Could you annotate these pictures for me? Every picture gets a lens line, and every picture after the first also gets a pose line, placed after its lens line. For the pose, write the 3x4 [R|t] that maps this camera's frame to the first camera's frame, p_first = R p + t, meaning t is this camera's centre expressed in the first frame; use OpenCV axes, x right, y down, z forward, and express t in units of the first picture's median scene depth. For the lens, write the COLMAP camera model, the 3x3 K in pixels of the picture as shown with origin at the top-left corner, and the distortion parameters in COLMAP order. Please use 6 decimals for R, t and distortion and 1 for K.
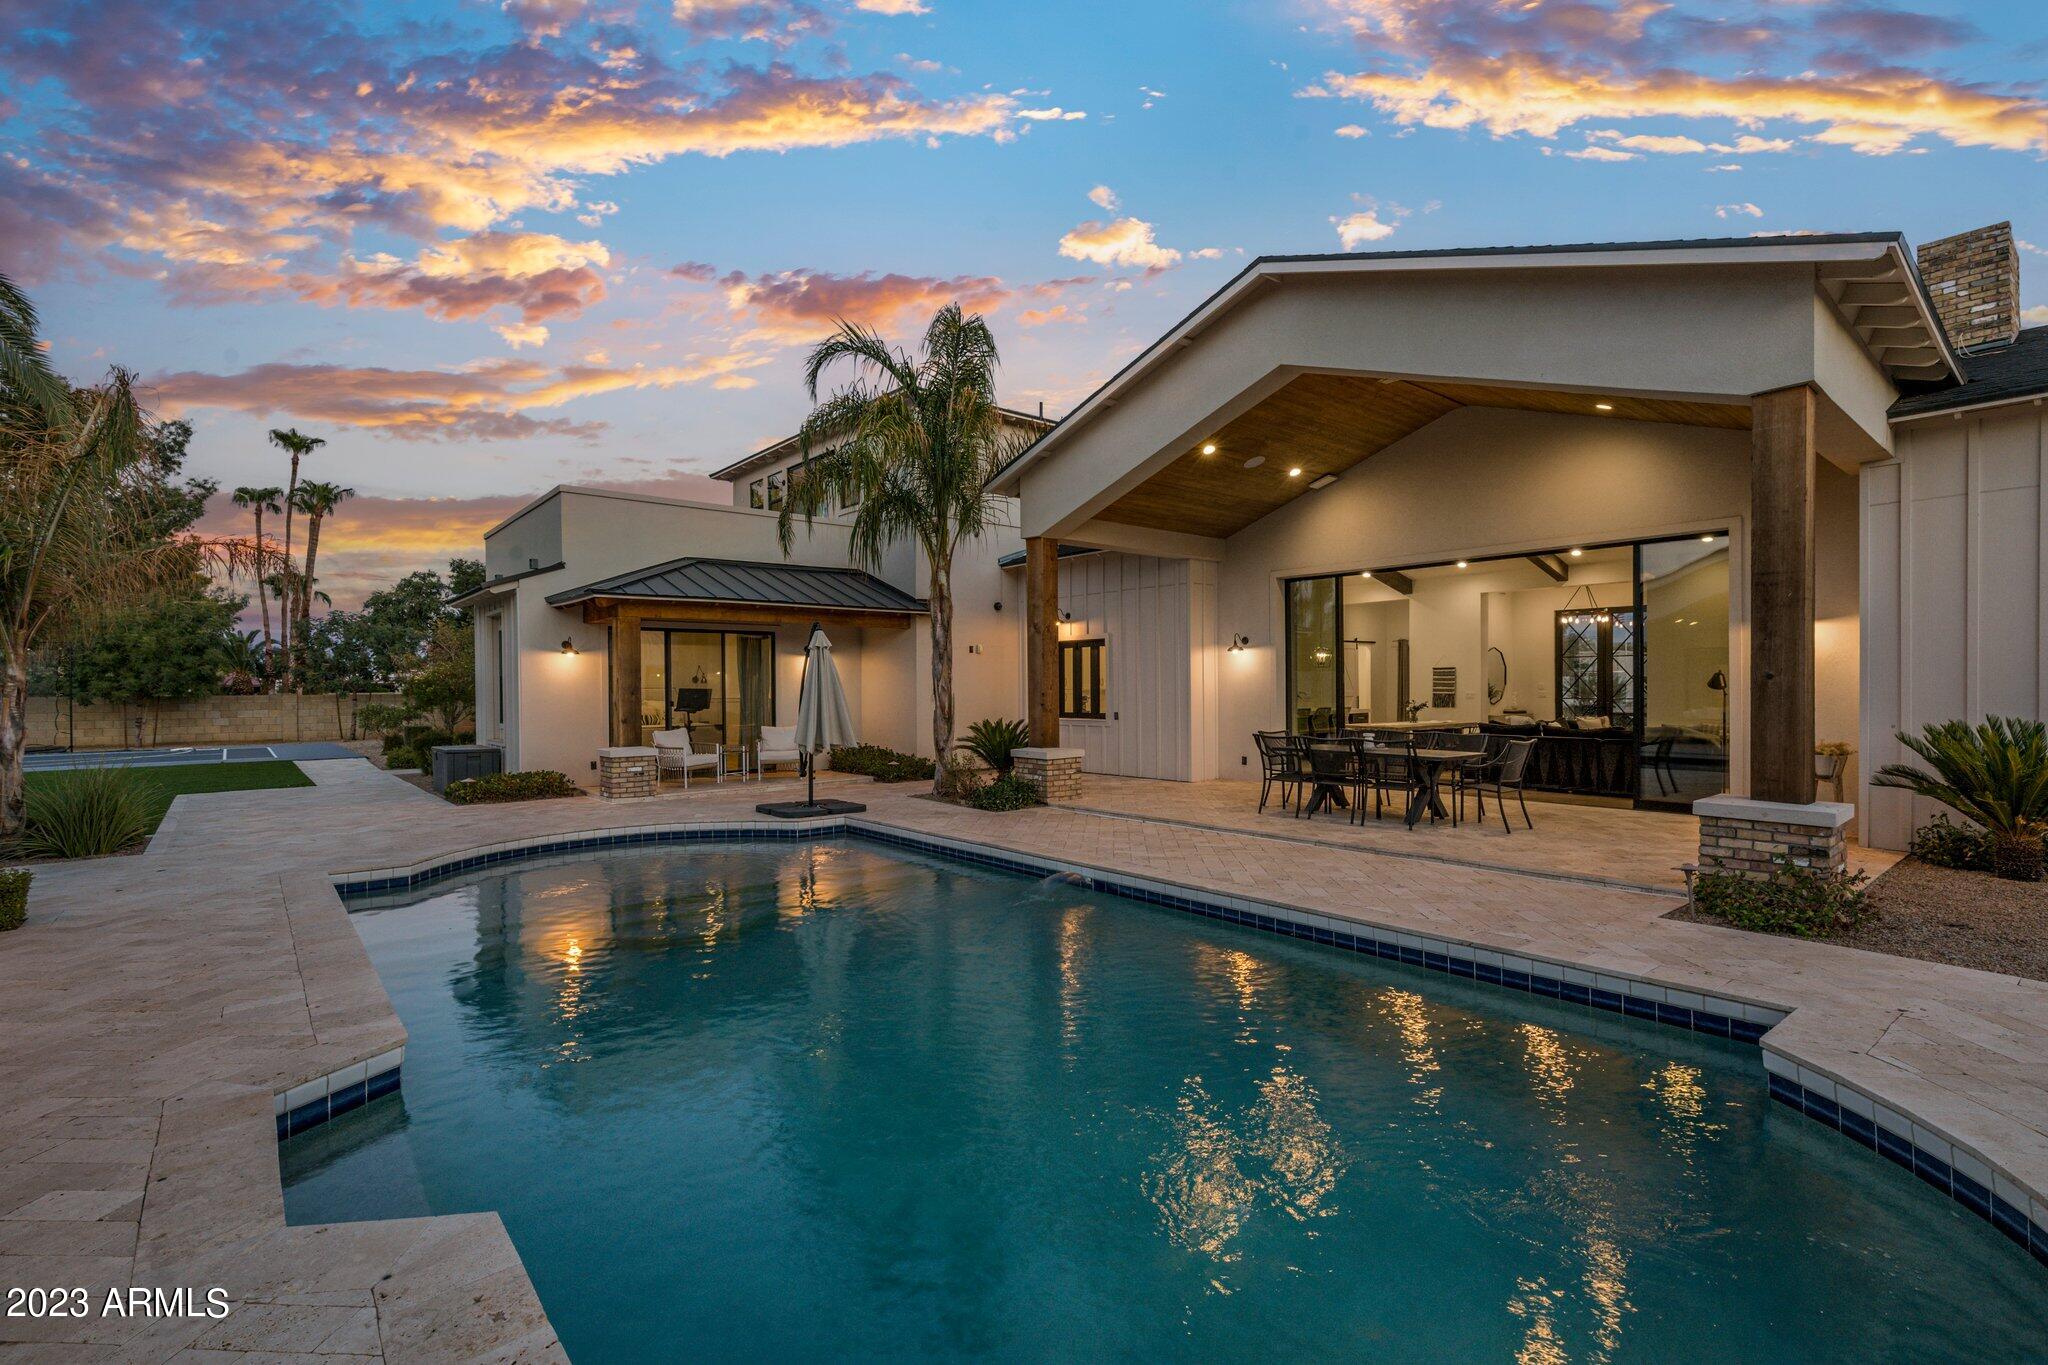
lens RADIAL K [[918.3, 0, 1039.4], [0, 918.3, 690.7], [0, 0, 1]] dist [0.002713, -0.000130]
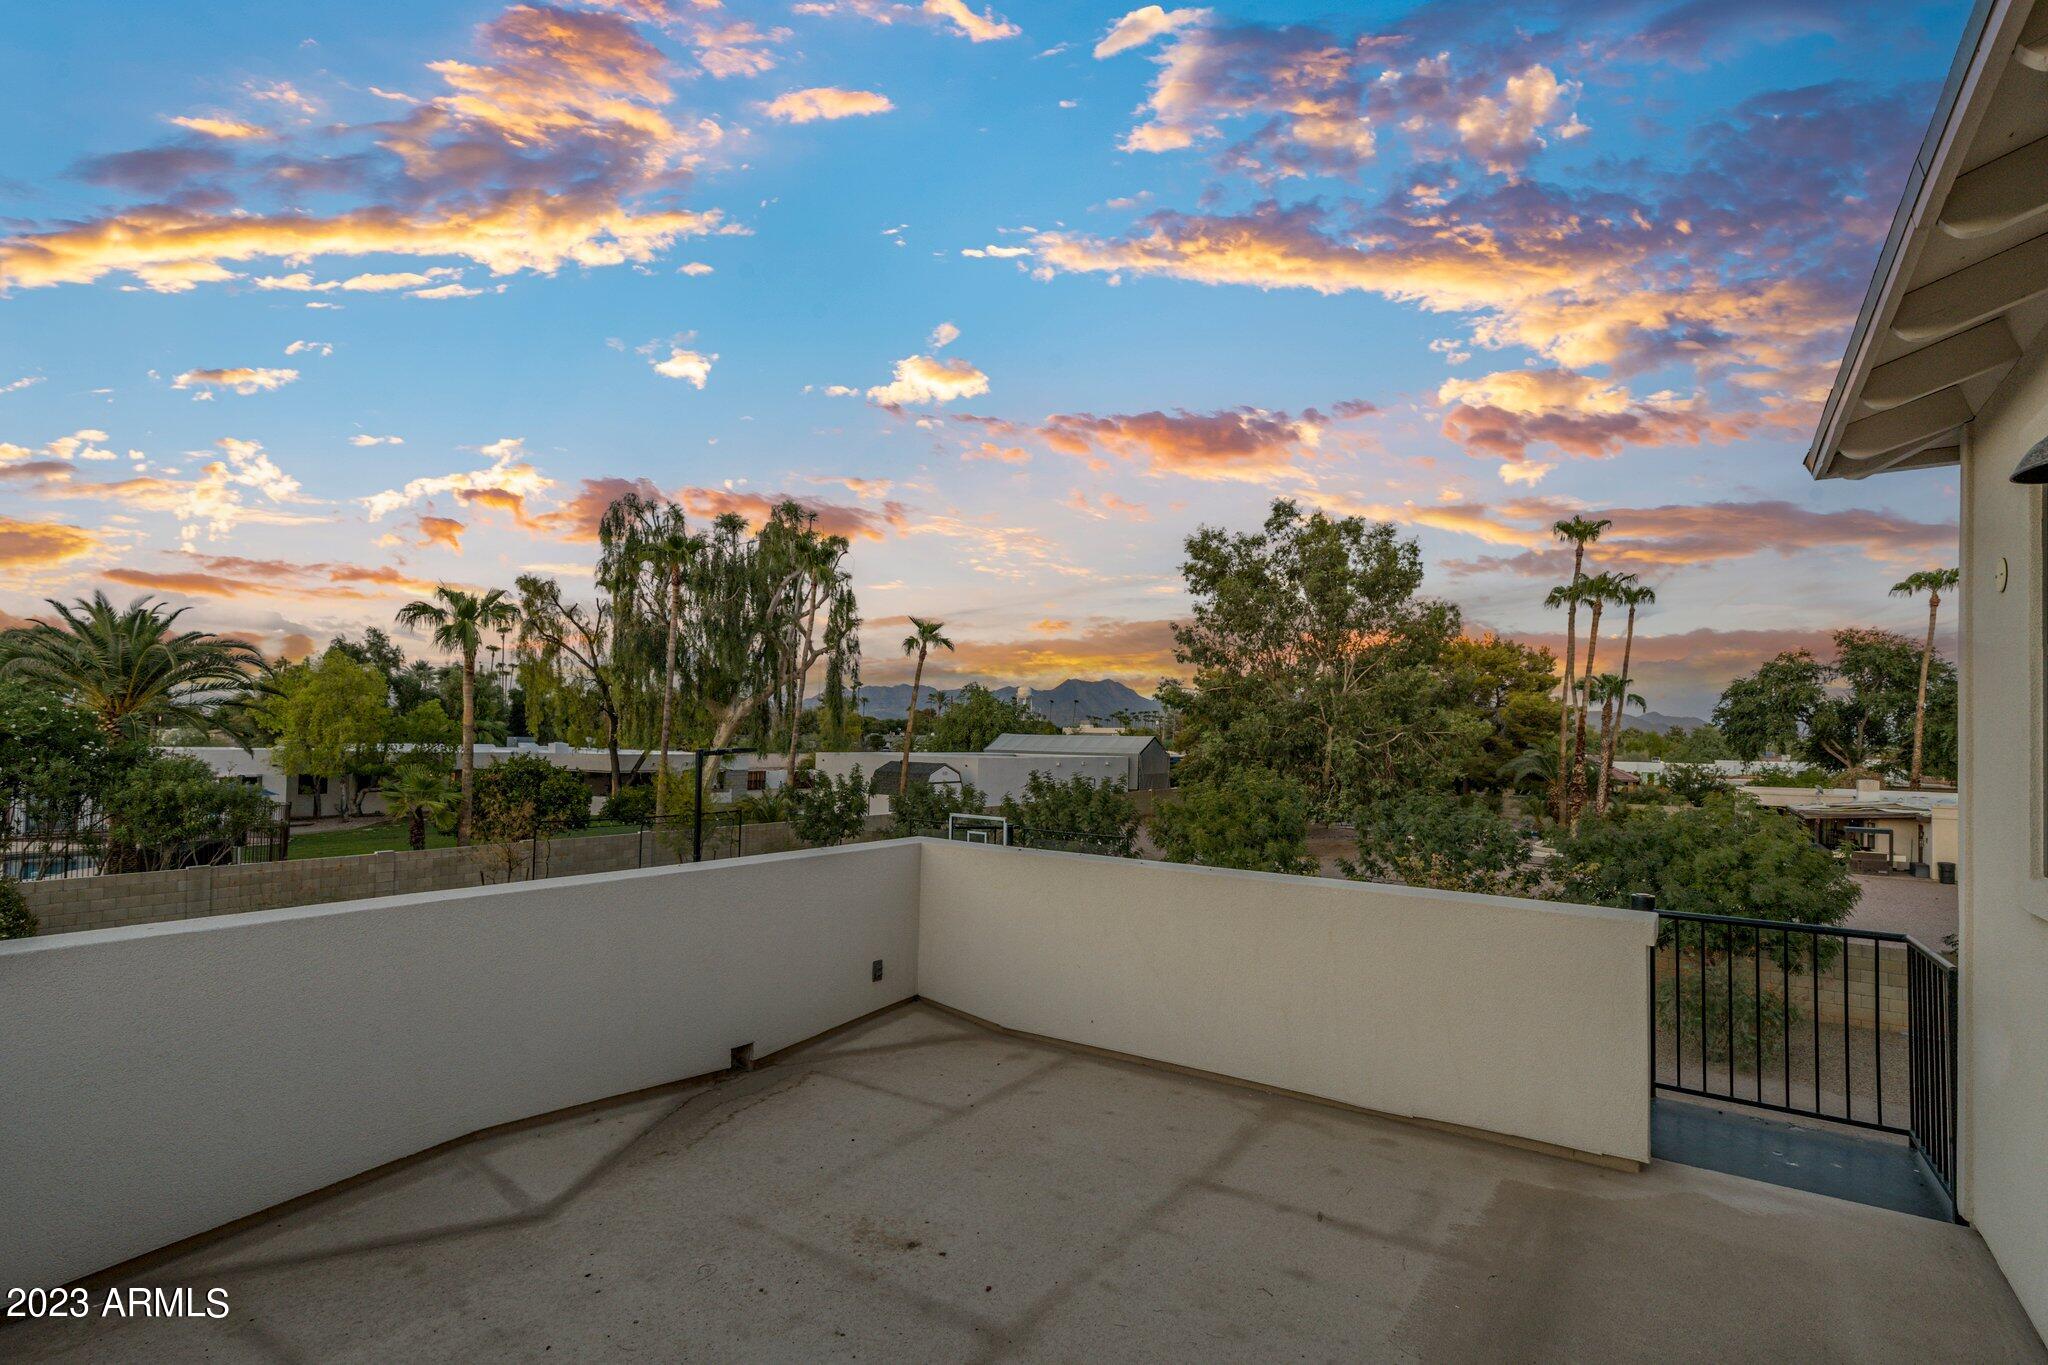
lens RADIAL K [[955.7, 0, 1026.4], [0, 955.7, 769.6], [0, 0, 1]] dist [0.003630, -0.000107]
pose [[0.247284, 0.044463, -0.967922, -0.055734], [-0.031306, 0.998792, 0.037884, -0.055070], [0.968437, 0.020933, 0.248378, 0.238369]]
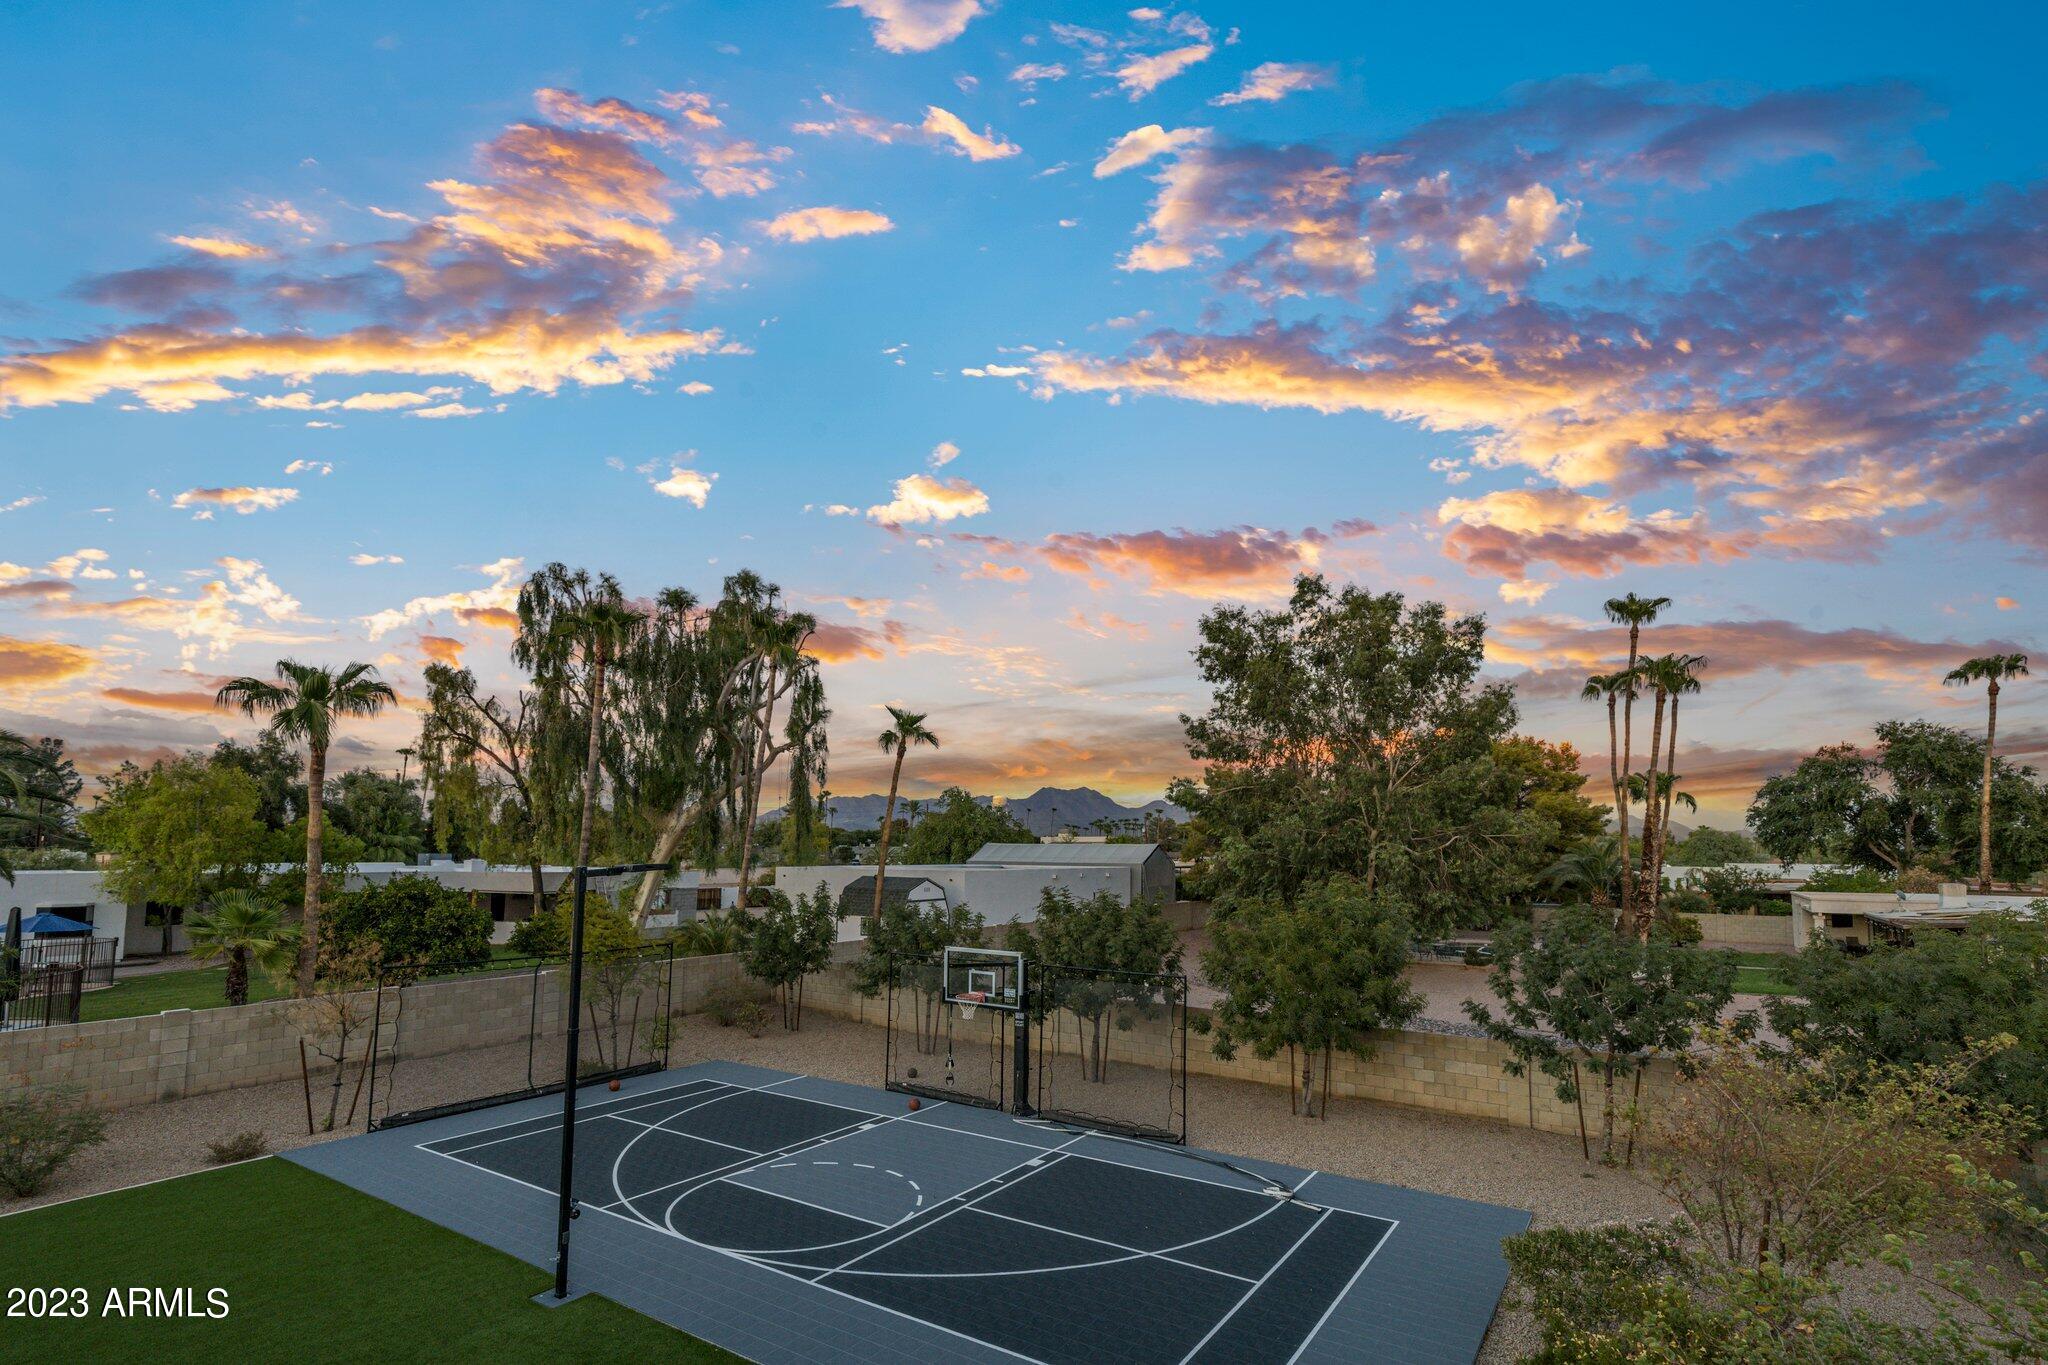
lens RADIAL K [[987.9, 0, 1036.4], [0, 987.9, 784.7], [0, 0, 1]] dist [0.009482, -0.000731]
pose [[0.281556, -0.052213, -0.958123, -0.135078], [-0.019735, 0.997992, -0.060186, -0.053619], [0.959342, 0.035854, 0.279960, 0.244880]]
